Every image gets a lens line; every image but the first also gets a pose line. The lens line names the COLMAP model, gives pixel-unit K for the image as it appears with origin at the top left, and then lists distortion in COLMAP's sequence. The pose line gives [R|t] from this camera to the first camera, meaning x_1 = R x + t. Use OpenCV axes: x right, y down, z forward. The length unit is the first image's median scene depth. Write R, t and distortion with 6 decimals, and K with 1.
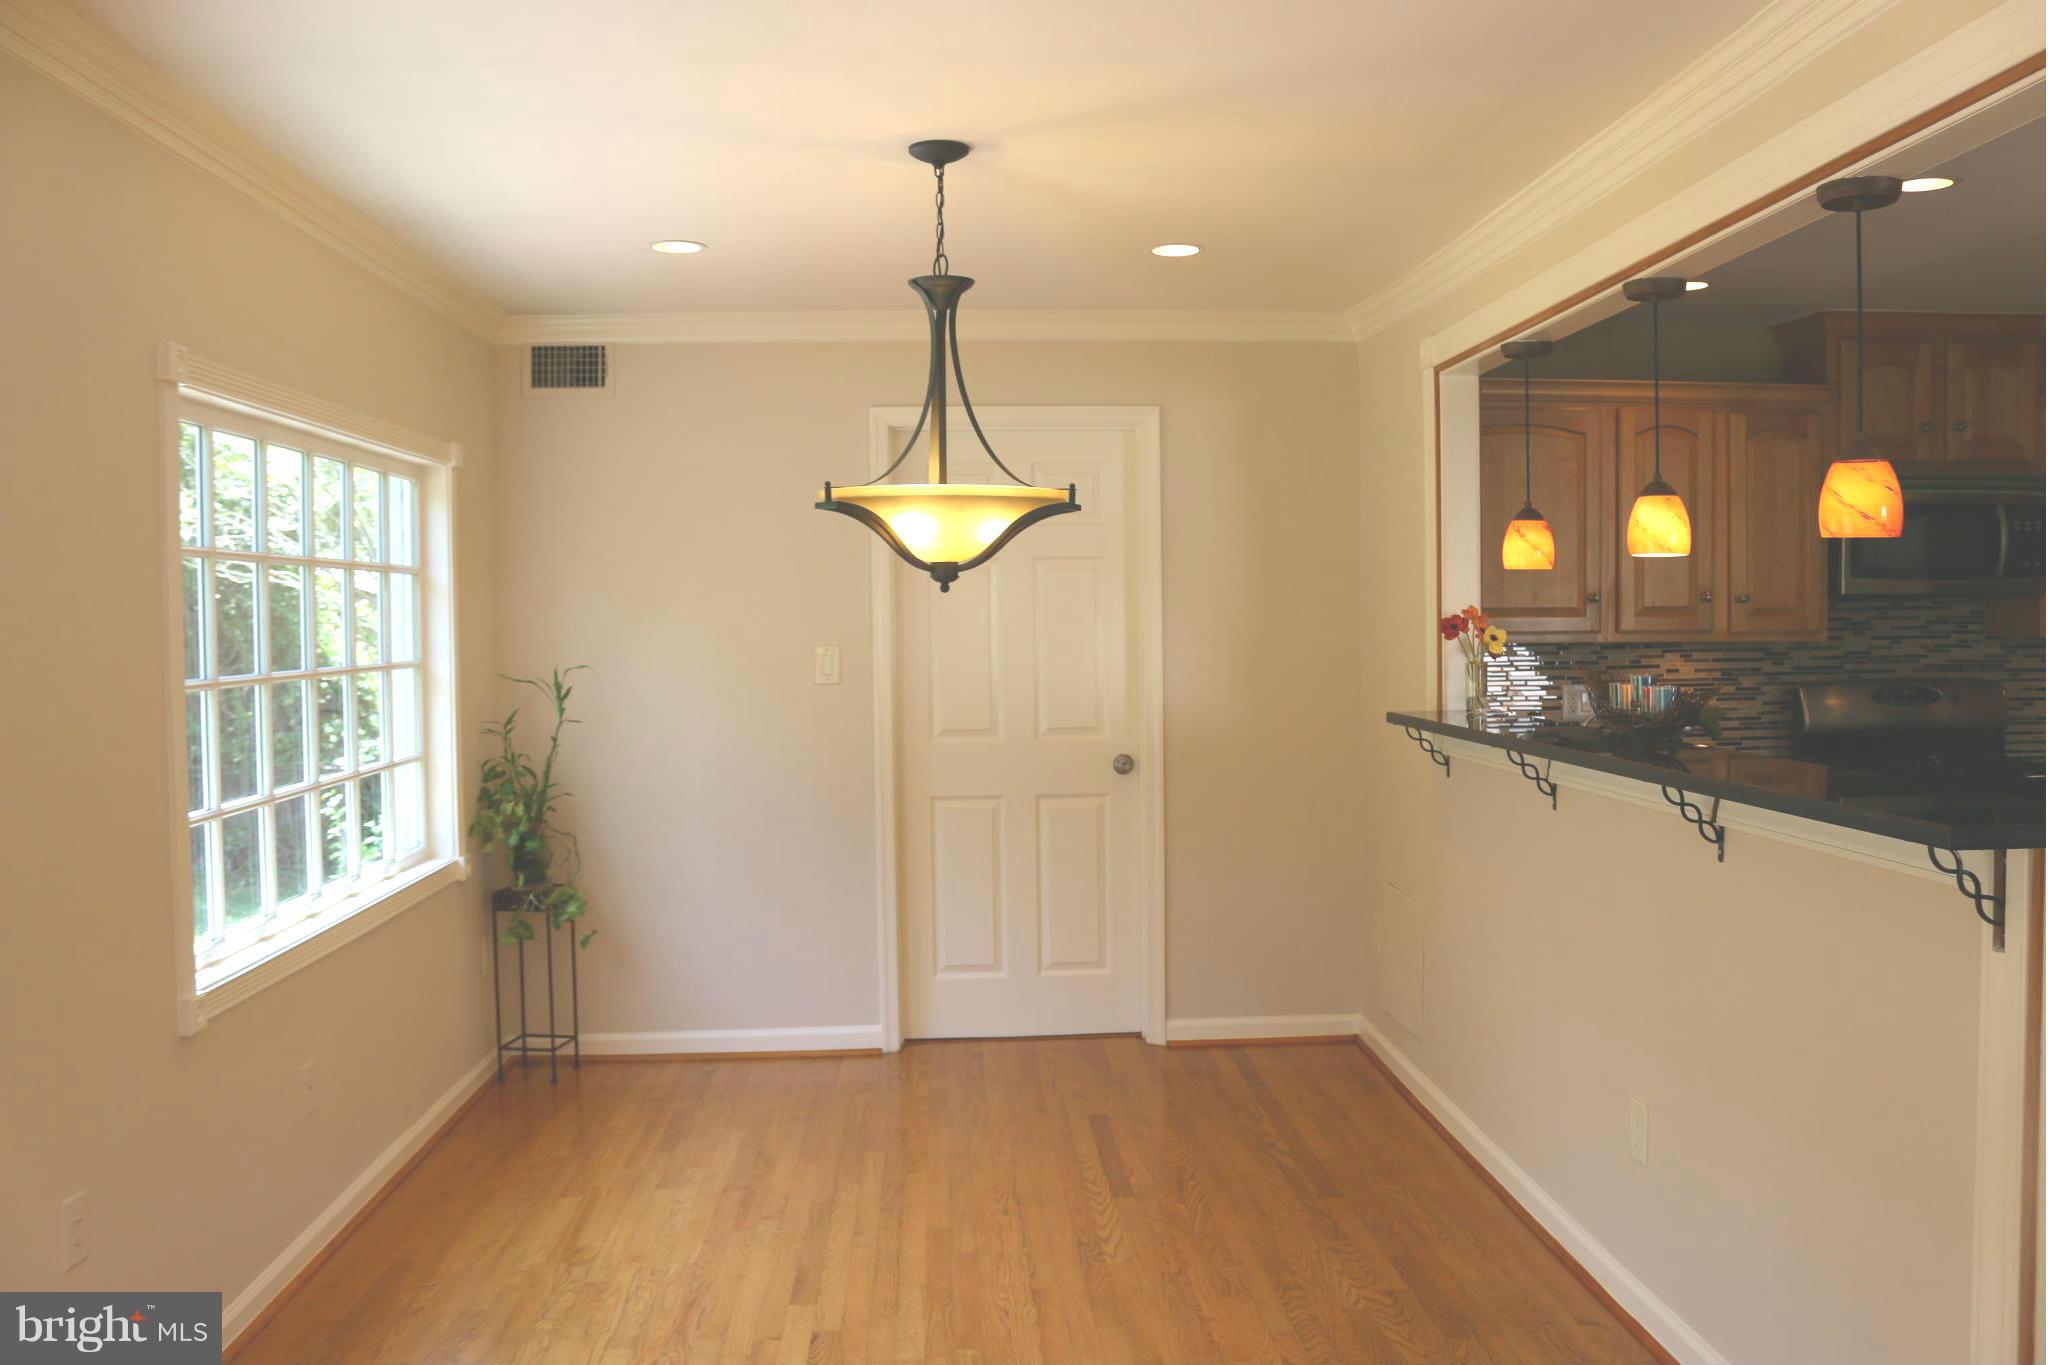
lens RADIAL K [[1681.0, 0, 1024.0], [0, 1681.0, 682.5], [0, 0, 1]] dist [-0.161104, 0.129769]
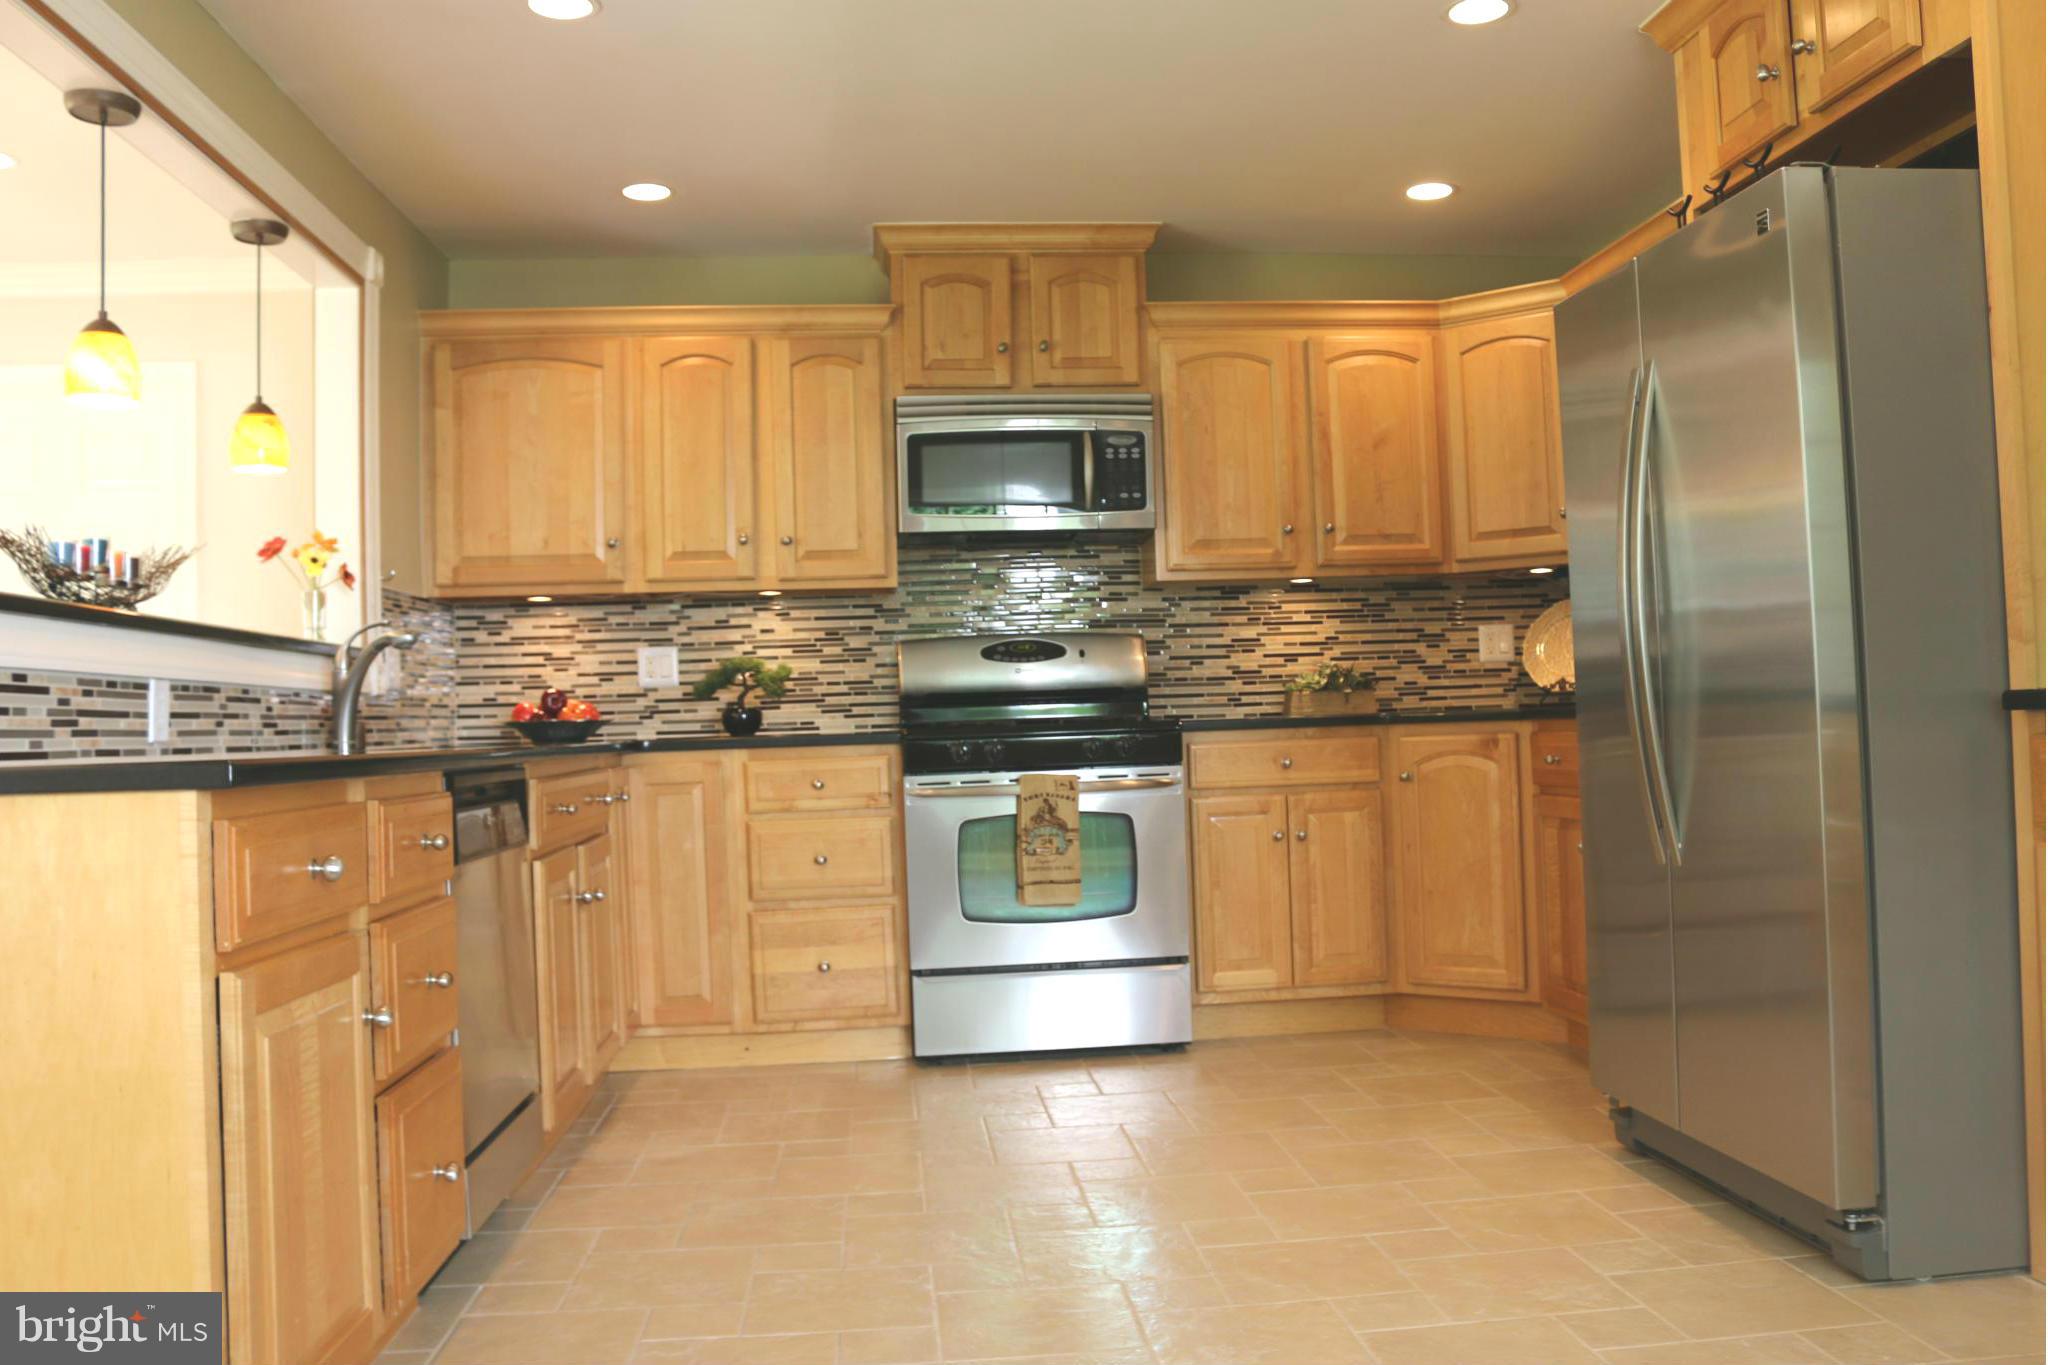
lens RADIAL K [[1681.0, 0, 1024.0], [0, 1681.0, 682.5], [0, 0, 1]] dist [-0.161104, 0.129769]
pose [[0.999432, -0.017636, 0.028707, 0.507997], [0.019434, 0.997783, -0.063643, 0.082716], [-0.027521, 0.064165, 0.997560, 0.075284]]
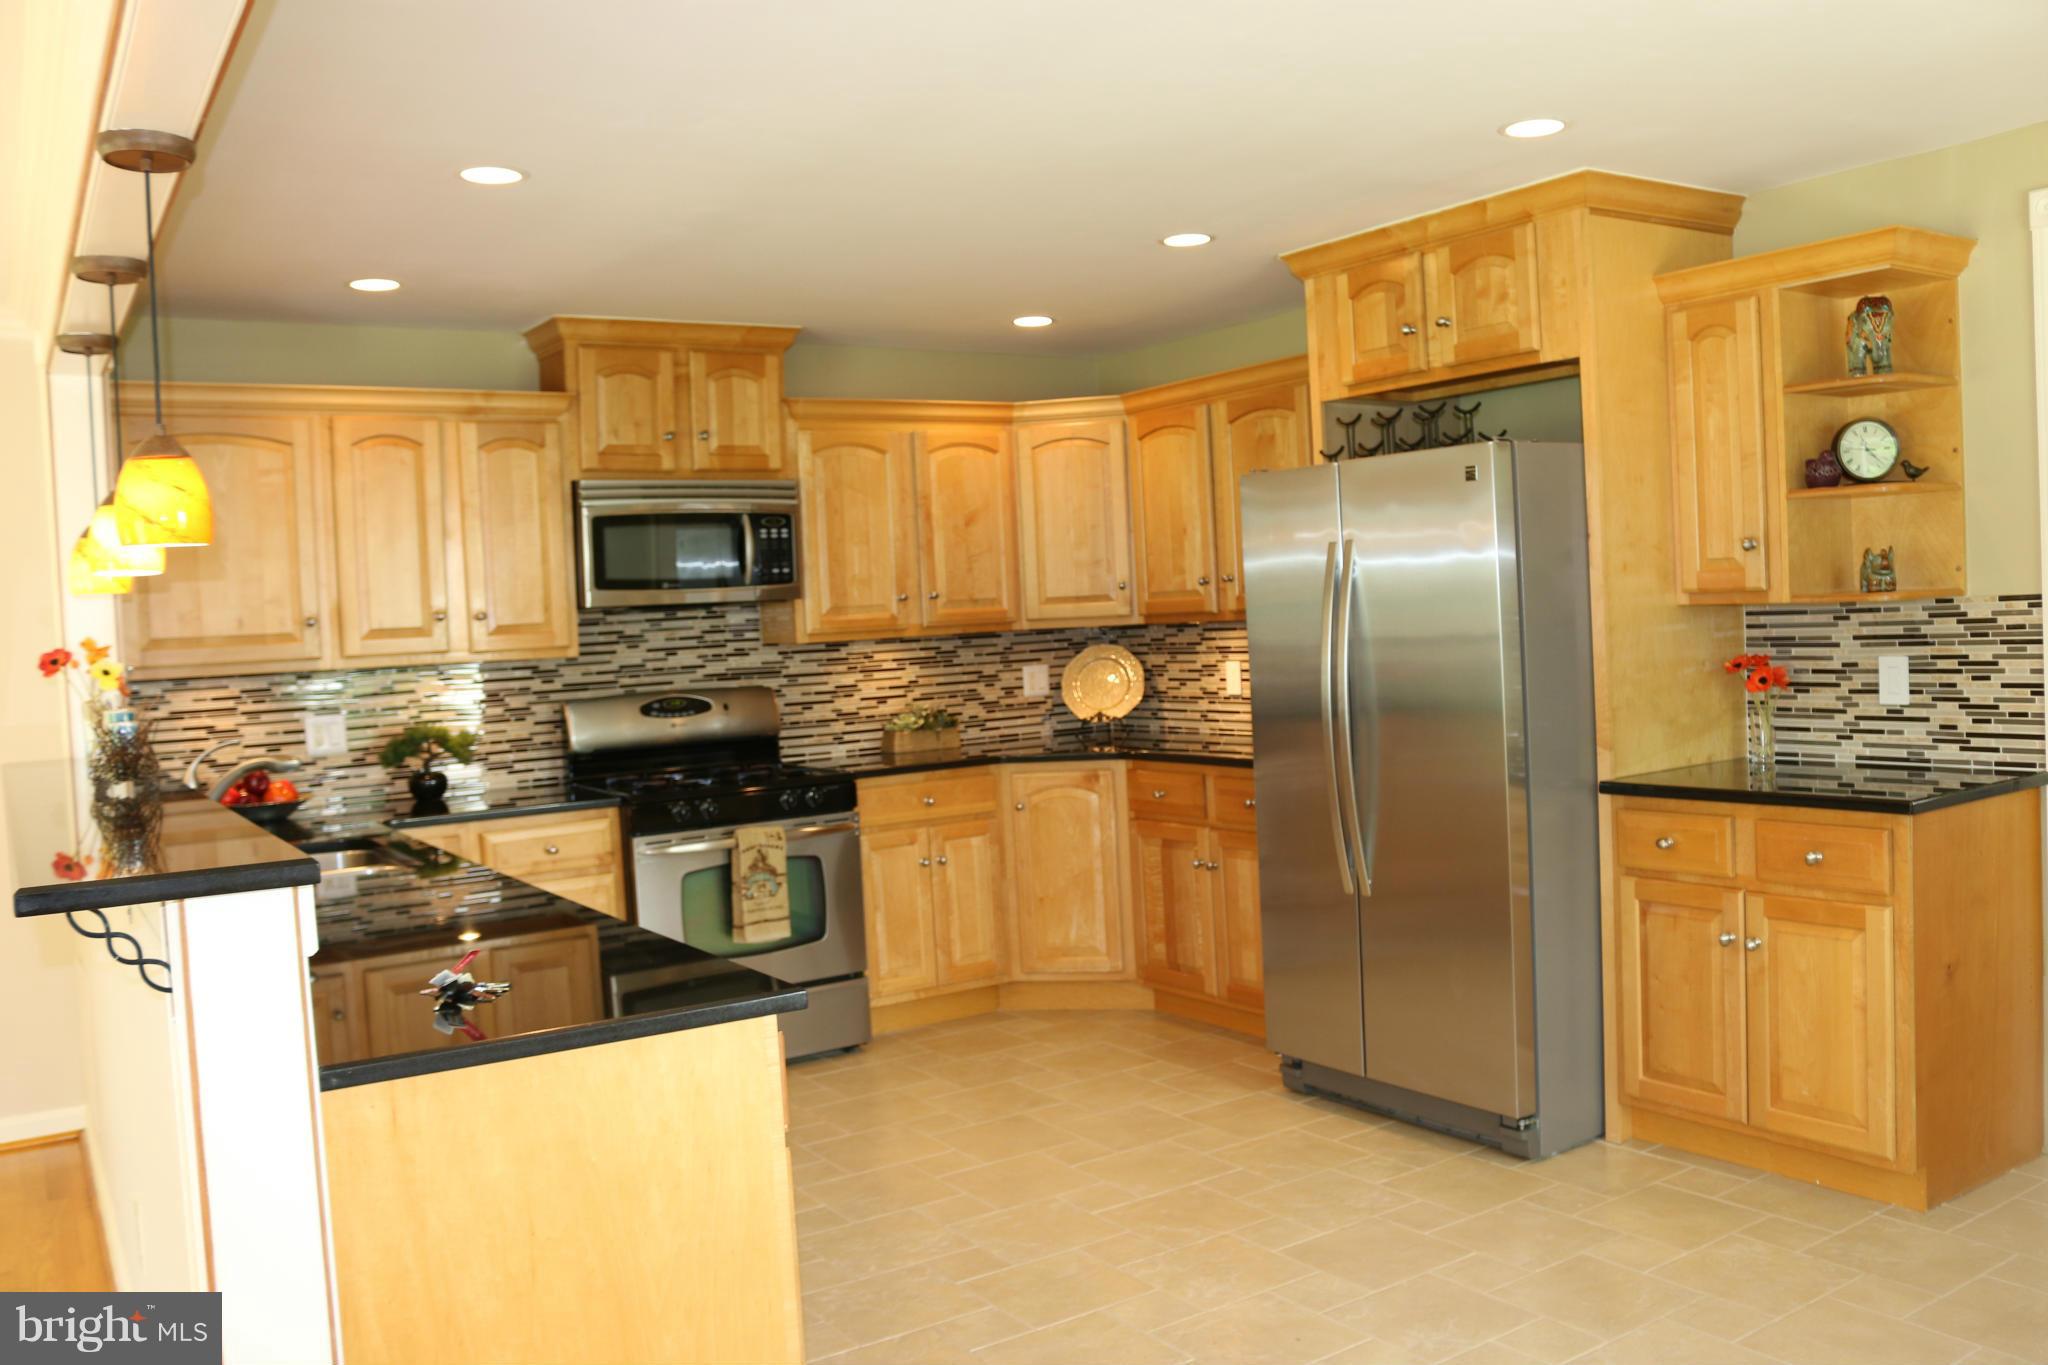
lens RADIAL K [[1681.0, 0, 1024.0], [0, 1681.0, 682.5], [0, 0, 1]] dist [-0.161104, 0.129769]
pose [[0.866830, -0.049900, 0.496100, 0.219115], [0.057302, 0.998357, 0.000297, 0.004802], [-0.495300, 0.028170, 0.868265, 0.008387]]
